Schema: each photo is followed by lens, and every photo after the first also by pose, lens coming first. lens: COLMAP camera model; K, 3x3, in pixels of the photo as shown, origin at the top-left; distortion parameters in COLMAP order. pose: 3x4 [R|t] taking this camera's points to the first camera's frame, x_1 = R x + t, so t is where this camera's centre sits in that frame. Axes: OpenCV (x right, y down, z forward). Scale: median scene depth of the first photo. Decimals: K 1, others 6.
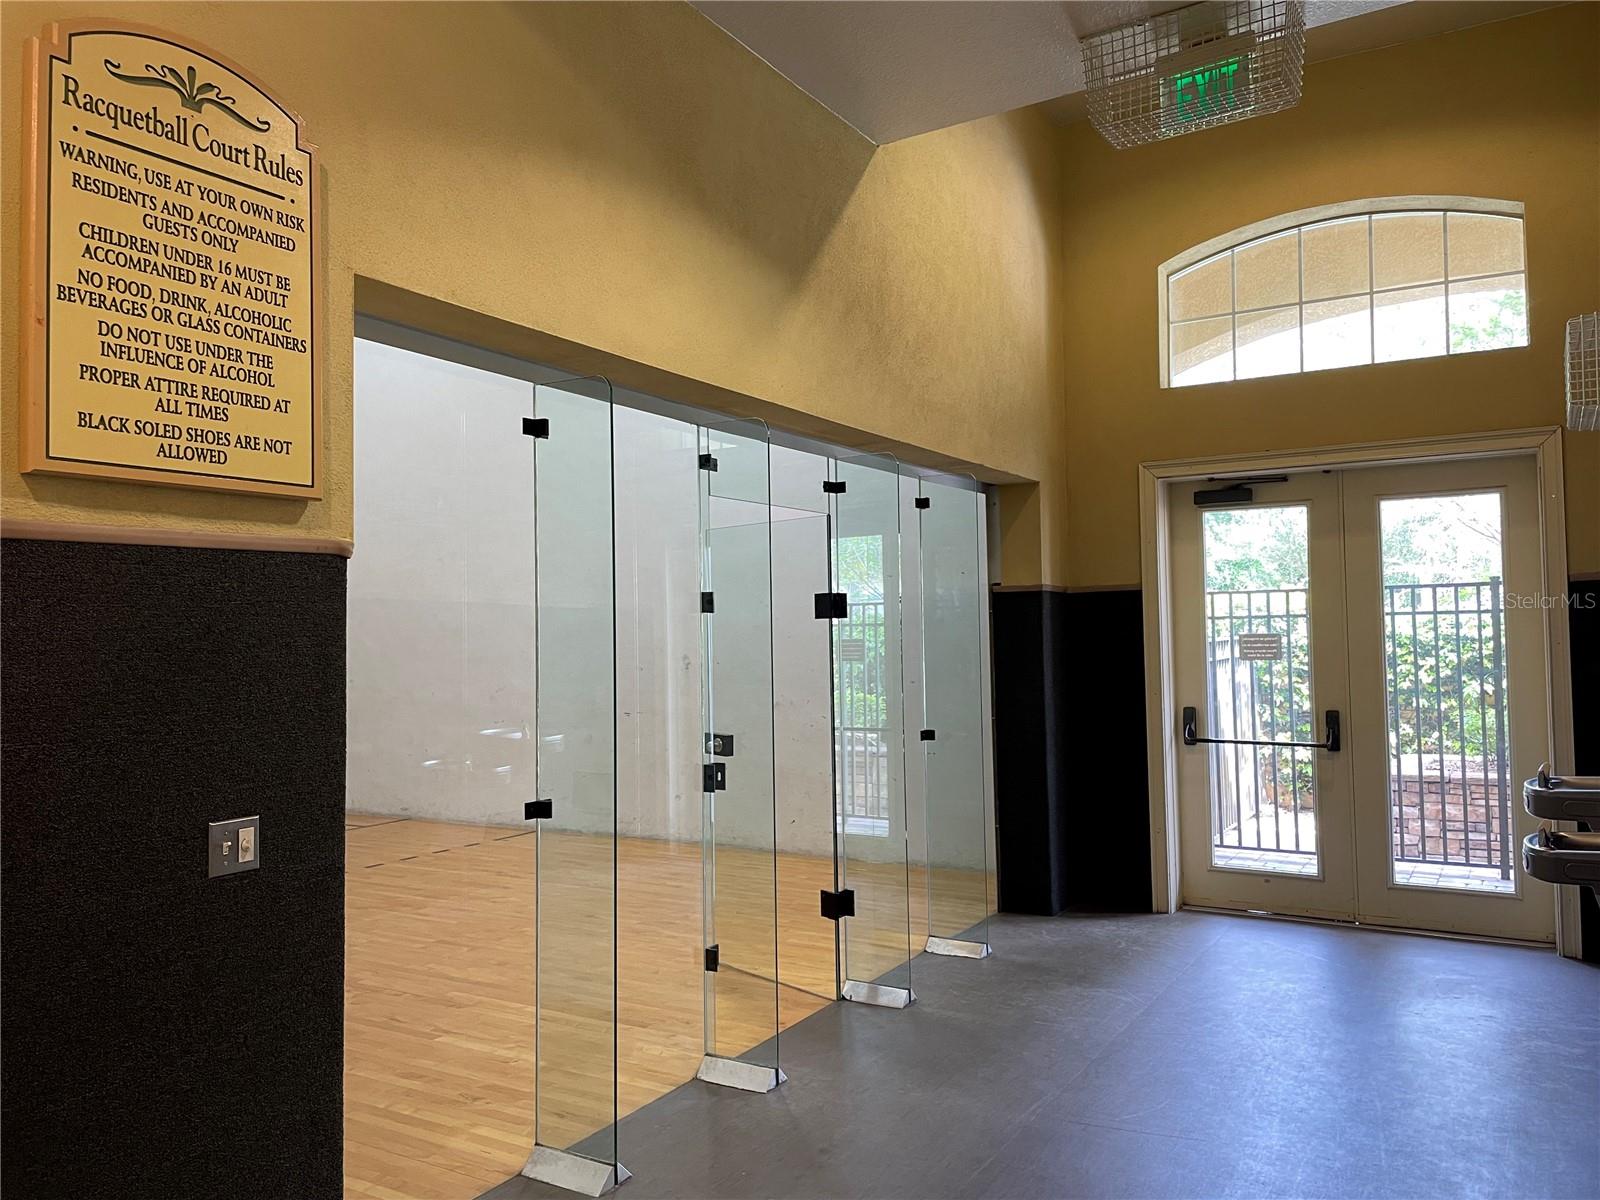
lens RADIAL K [[1216.8, 0, 800.0], [0, 1216.8, 600.0], [0, 0, 1]] dist [0.089982, -0.111423]
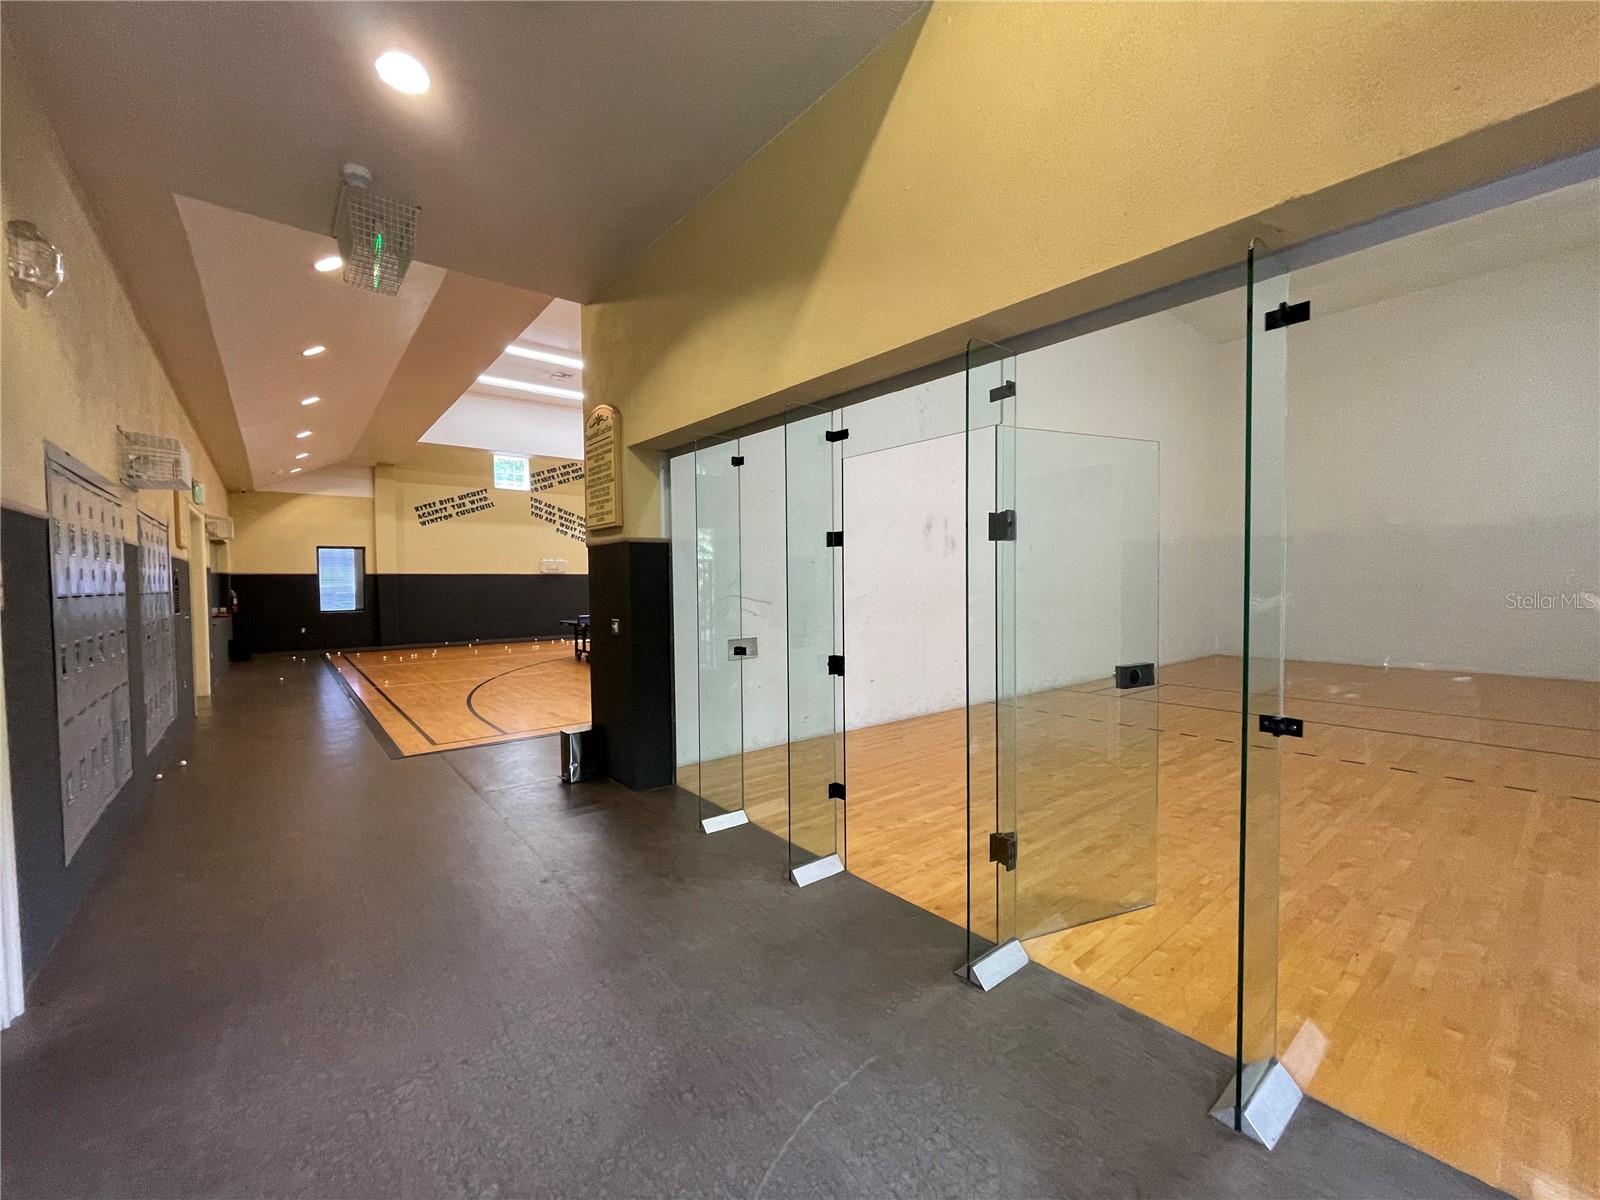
lens RADIAL K [[643.7, 0, 810.5], [0, 643.7, 604.9], [0, 0, 1]] dist [-0.003169, -0.000641]
pose [[-0.328944, 0.047069, -0.943176, 0.644577], [0.033839, 0.998703, 0.038038, 0.049617], [0.943743, -0.019404, -0.330110, 1.249480]]
